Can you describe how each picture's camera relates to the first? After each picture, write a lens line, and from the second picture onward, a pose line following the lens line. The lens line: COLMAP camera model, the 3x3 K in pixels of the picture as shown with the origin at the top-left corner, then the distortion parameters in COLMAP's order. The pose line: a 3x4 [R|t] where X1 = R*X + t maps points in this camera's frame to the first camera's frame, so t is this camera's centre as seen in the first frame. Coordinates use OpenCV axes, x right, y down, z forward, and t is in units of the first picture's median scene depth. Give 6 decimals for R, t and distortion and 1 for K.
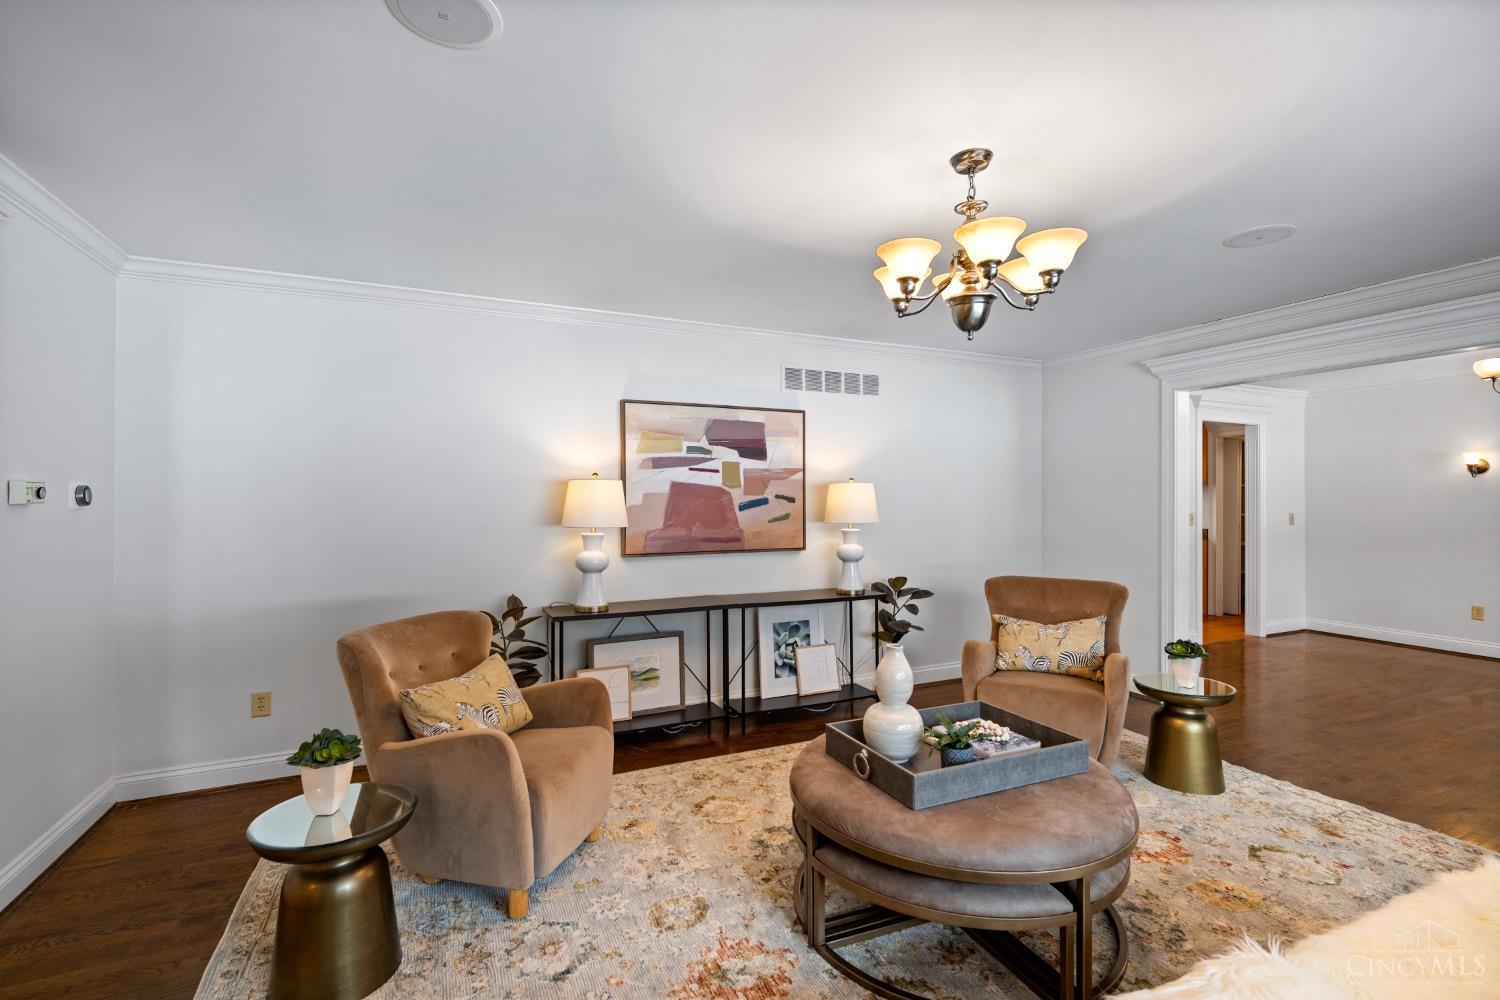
lens RADIAL K [[677.4, 0, 761.0], [0, 677.4, 500.3], [0, 0, 1]] dist [0.003633, -0.000713]
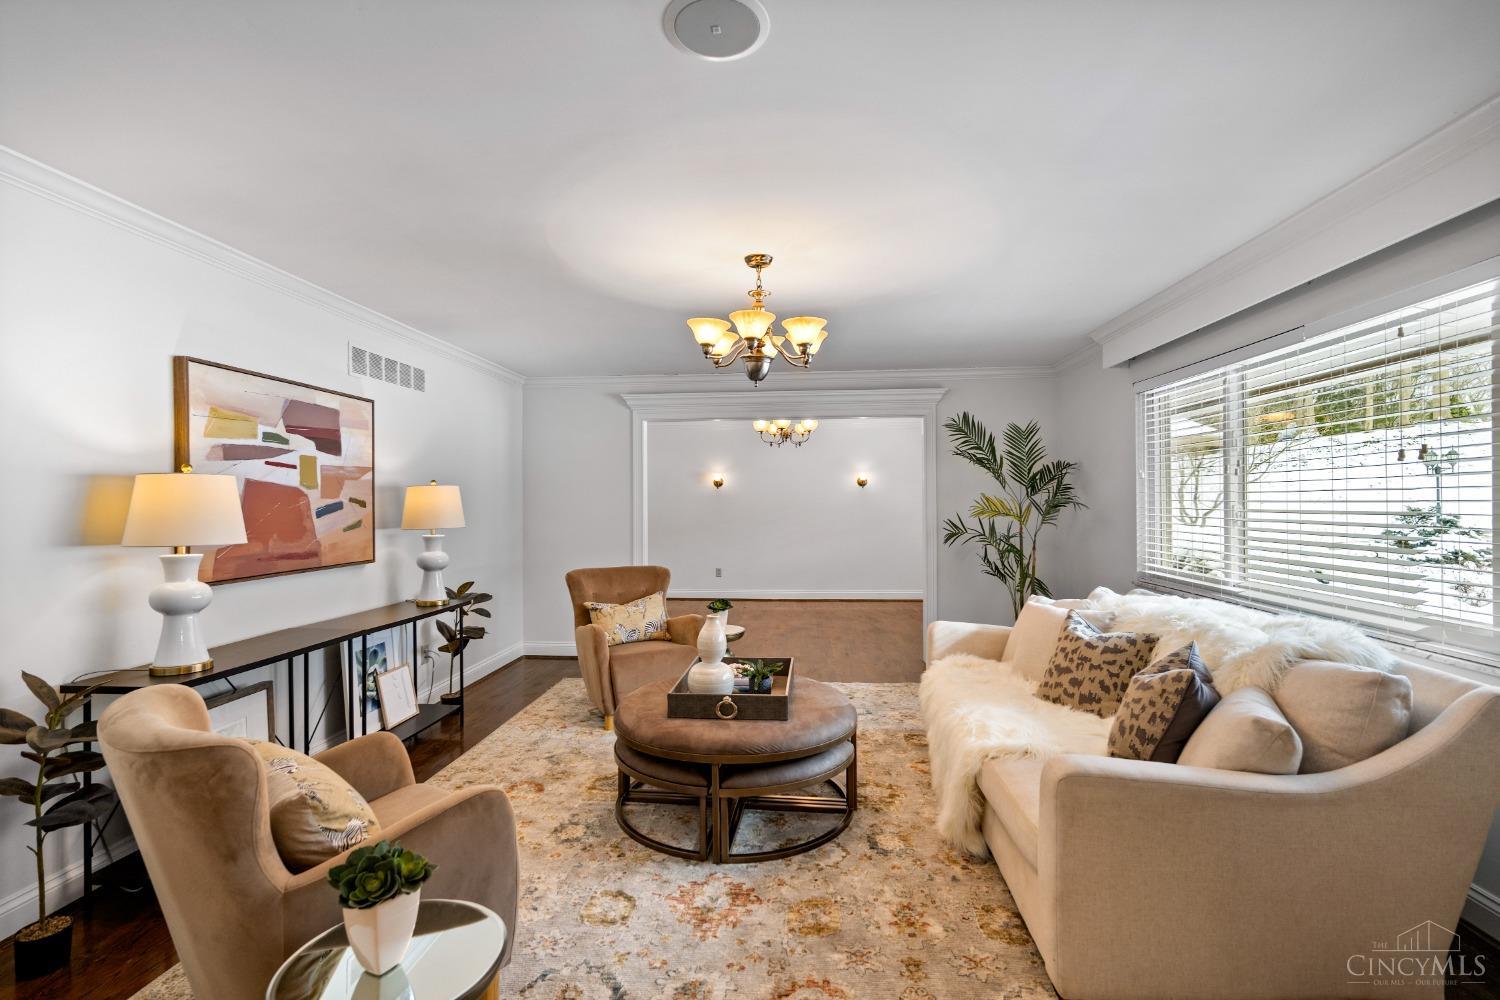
lens RADIAL K [[677.4, 0, 763.3], [0, 677.4, 502.1], [0, 0, 1]] dist [0.003633, -0.000713]
pose [[0.501915, -0.001684, 0.864915, -0.457085], [0.005828, 0.999982, -0.001435, 0.001178], [-0.864897, 0.005762, 0.501916, 0.148041]]
